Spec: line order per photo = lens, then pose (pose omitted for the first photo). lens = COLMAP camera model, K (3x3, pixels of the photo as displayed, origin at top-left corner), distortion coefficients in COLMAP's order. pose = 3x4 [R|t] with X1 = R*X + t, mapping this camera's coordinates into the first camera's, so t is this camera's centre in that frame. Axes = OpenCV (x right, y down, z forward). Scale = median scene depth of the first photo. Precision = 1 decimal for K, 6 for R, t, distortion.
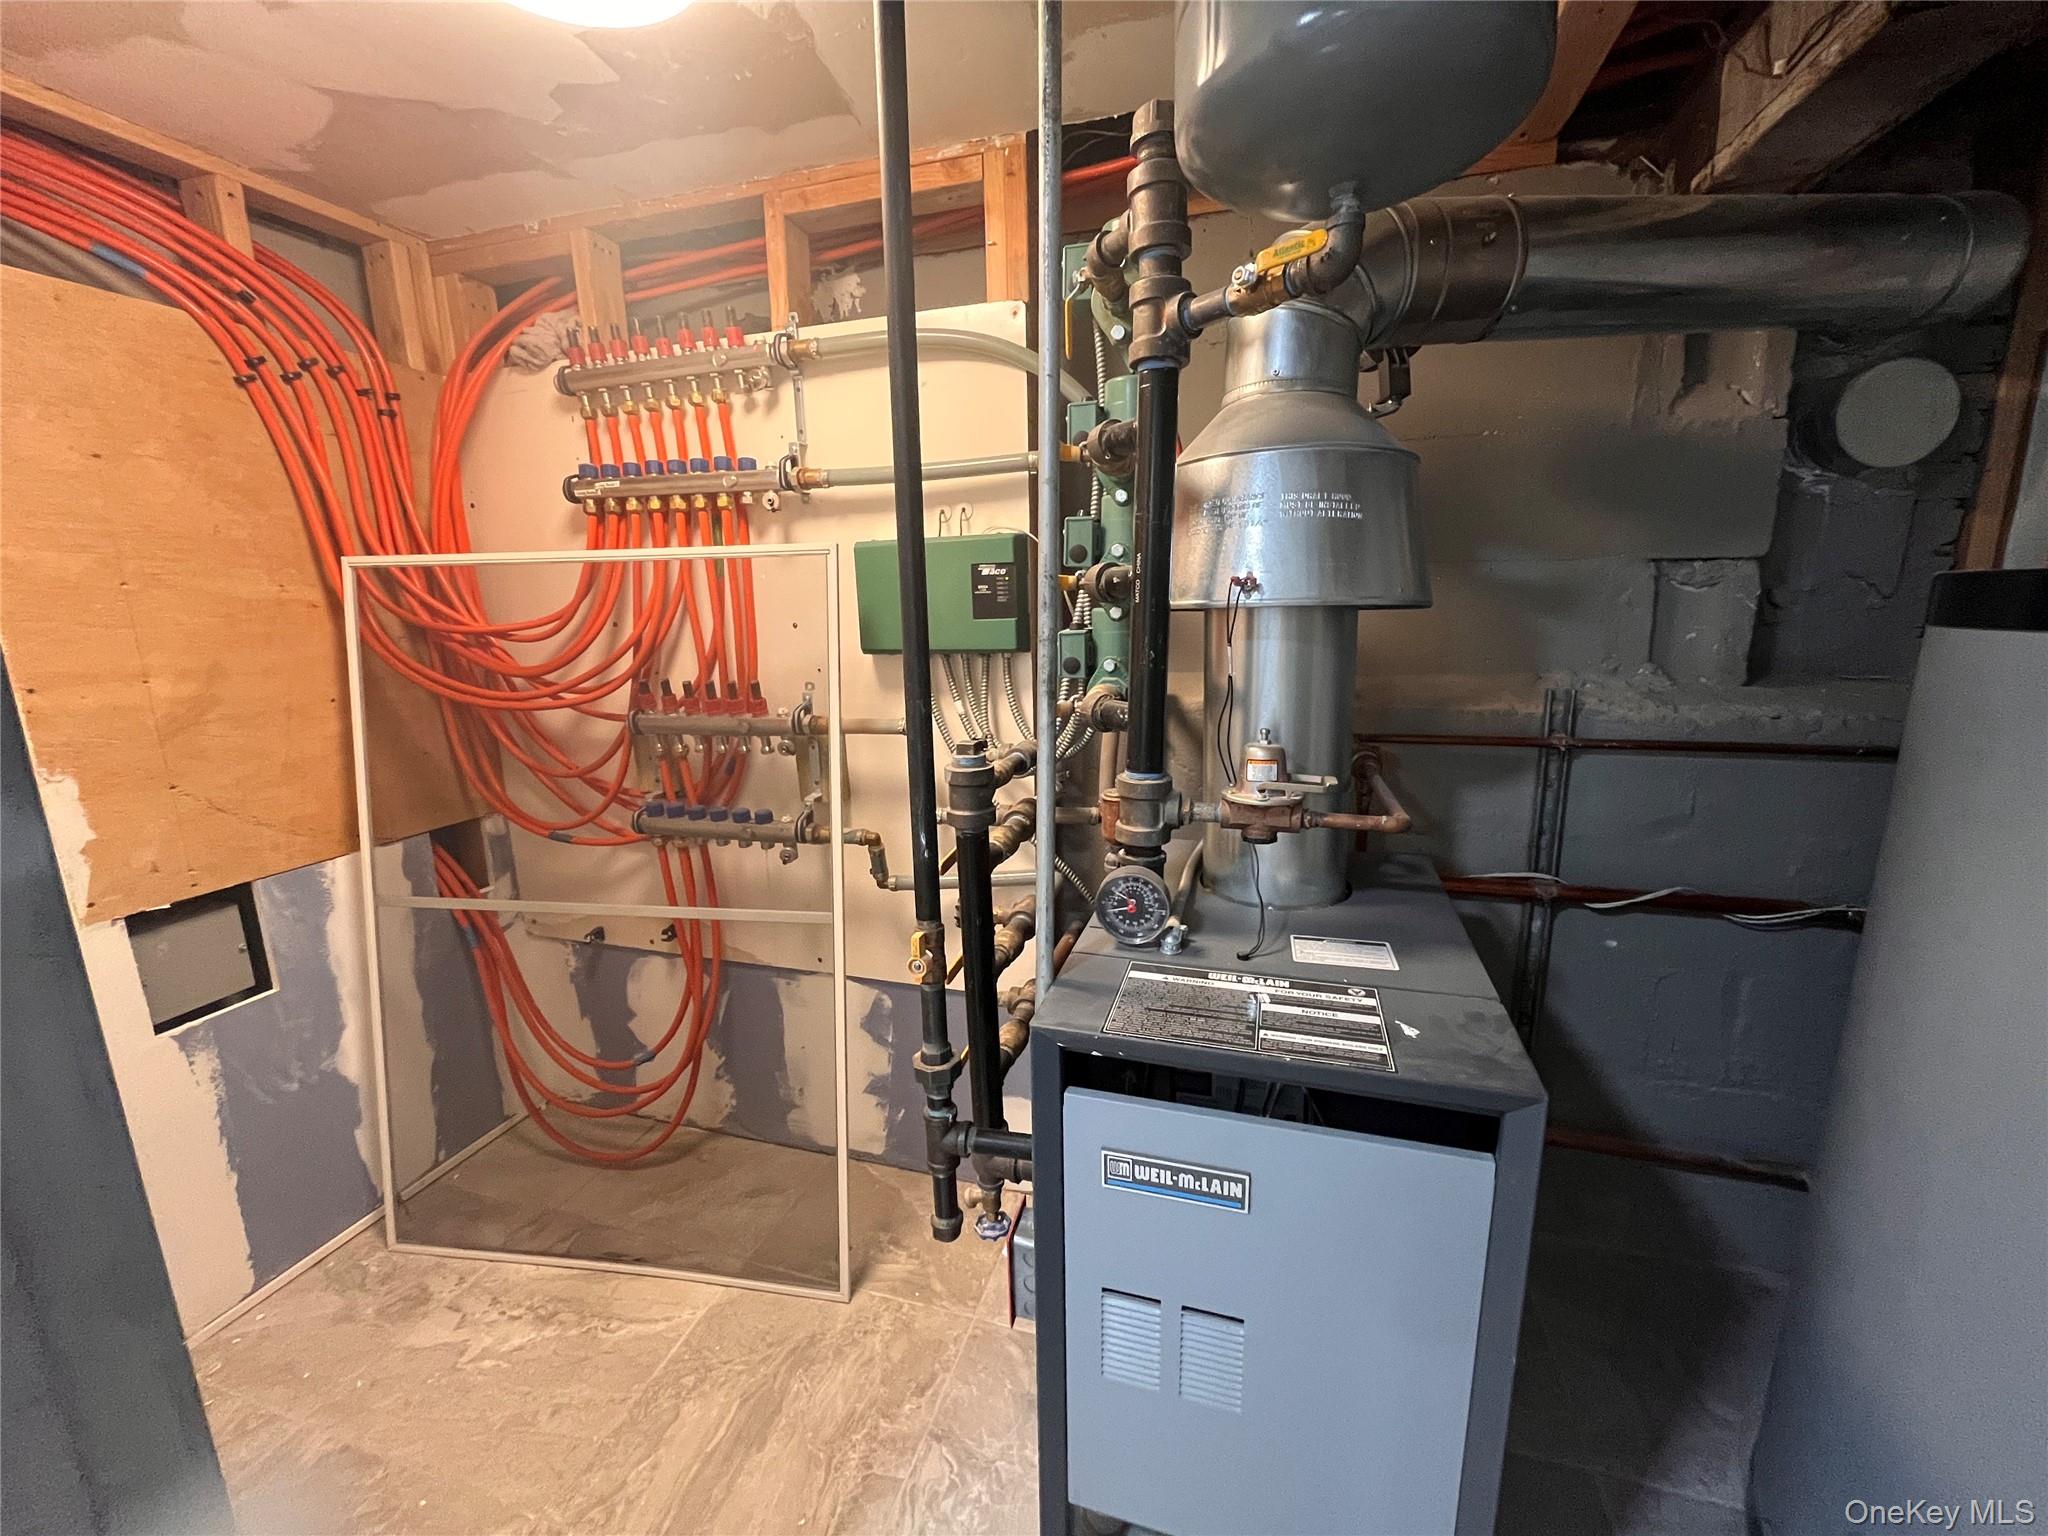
lens RADIAL K [[829.2, 0, 1026.4], [0, 829.2, 764.3], [0, 0, 1]] dist [-0.002381, 0.000249]
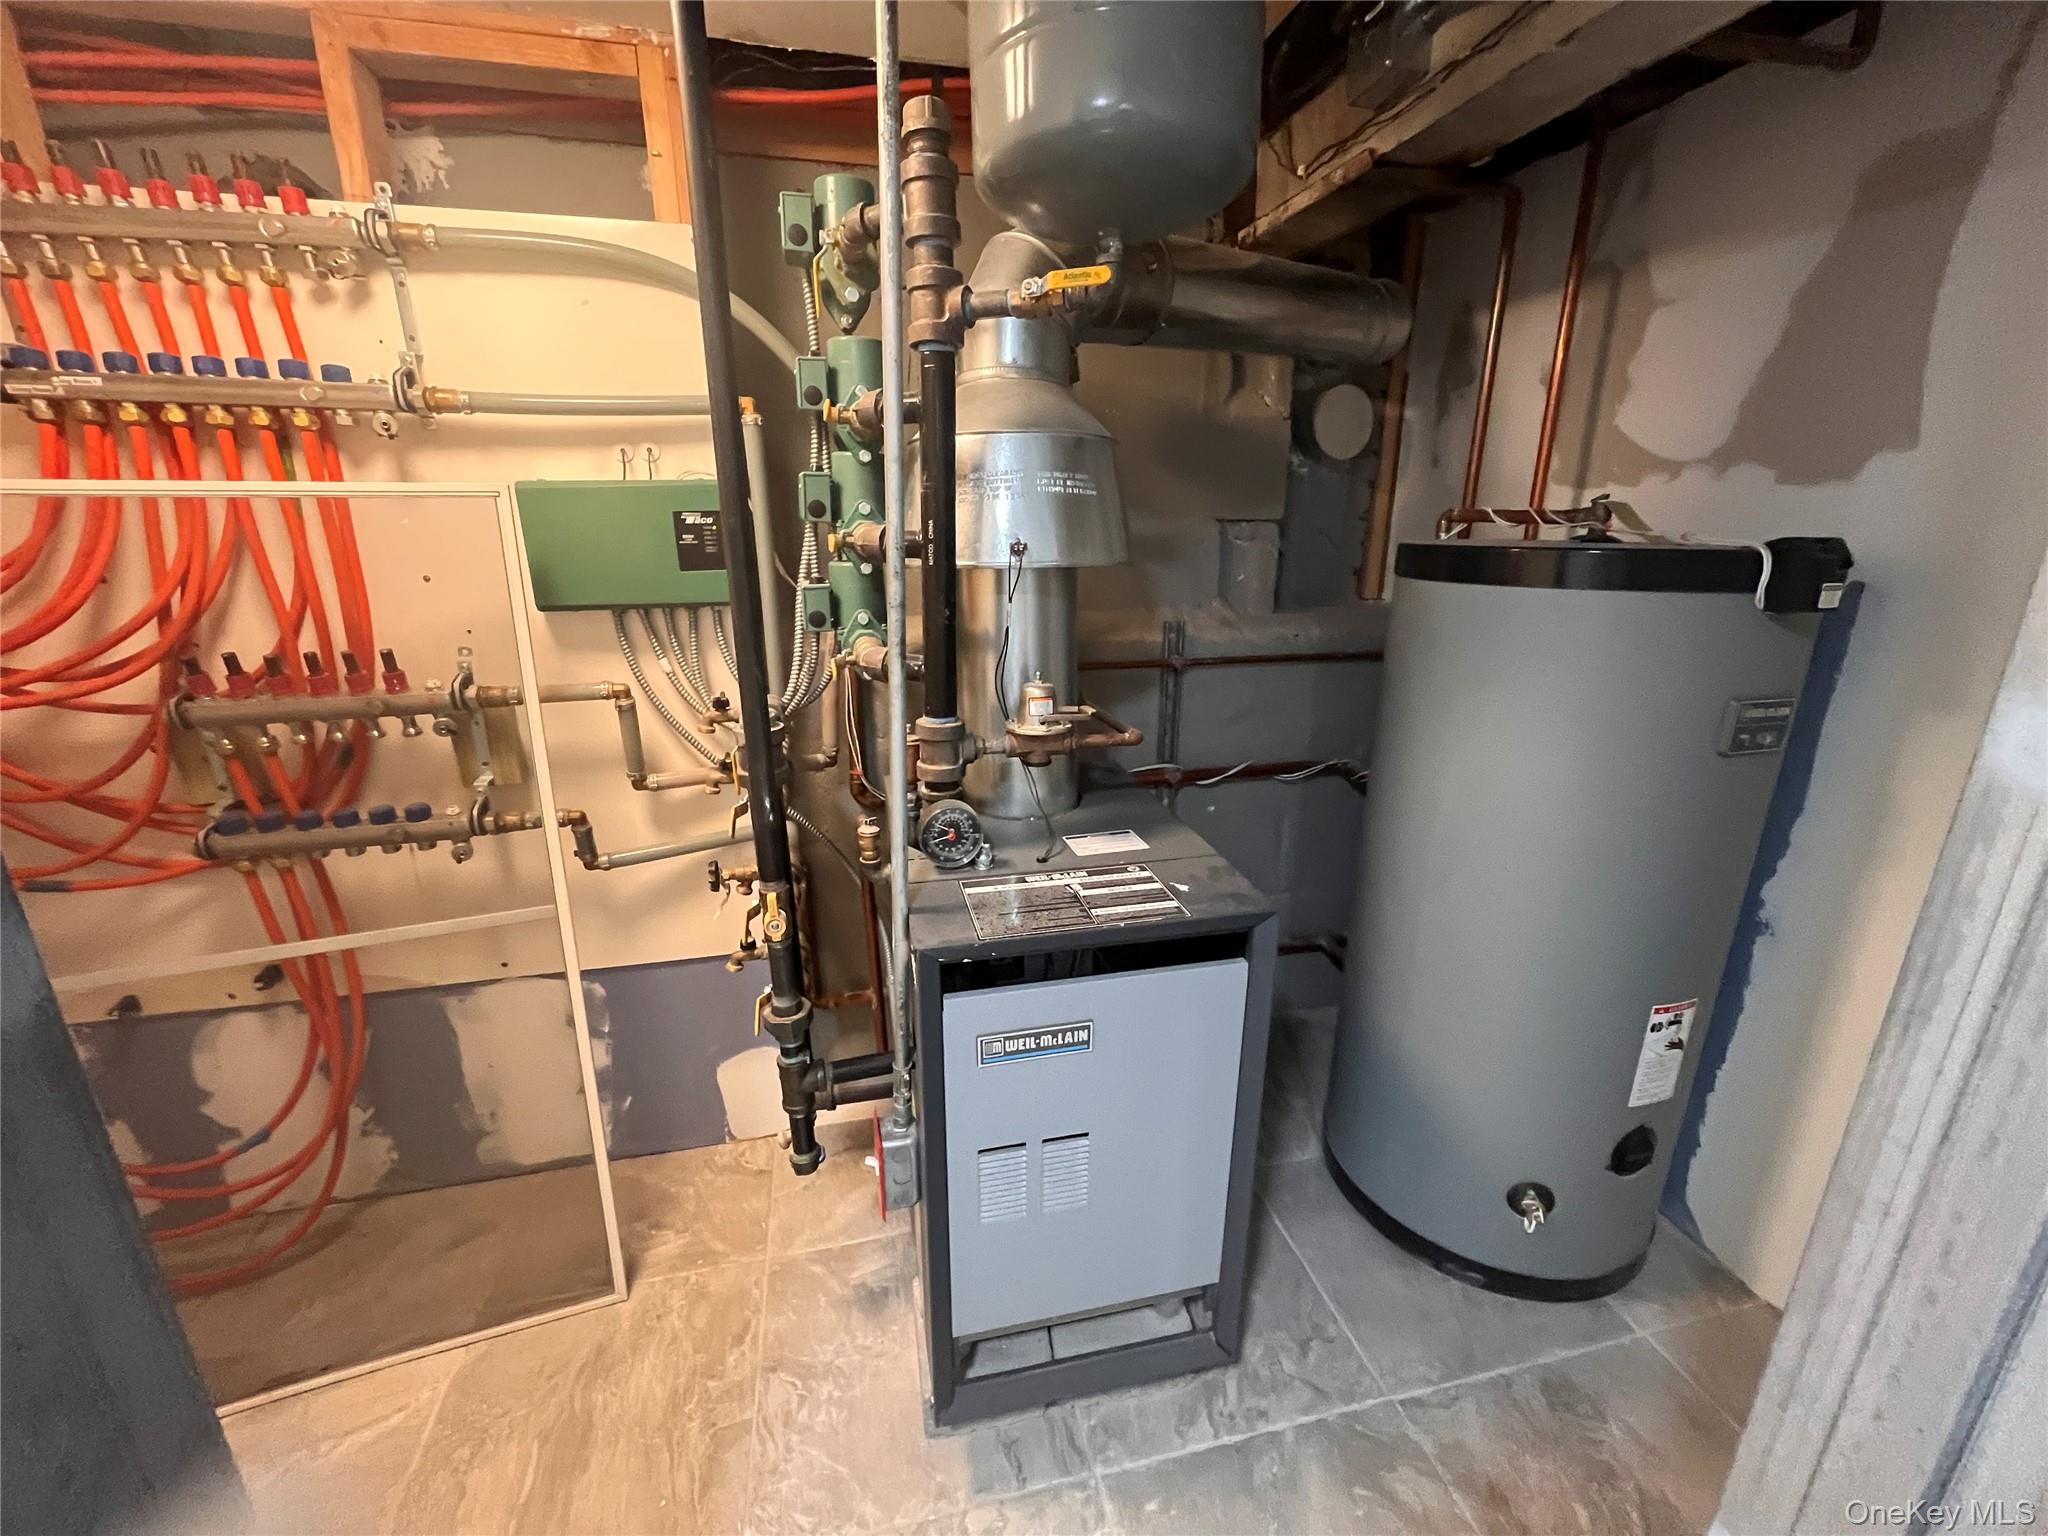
lens RADIAL K [[829.2, 0, 1026.4], [0, 829.2, 764.3], [0, 0, 1]] dist [-0.002381, 0.000249]
pose [[0.865206, -0.124503, 0.485714, -0.209263], [0.083882, 0.990971, 0.104597, -0.022979], [-0.494351, -0.049755, 0.867837, -0.025394]]
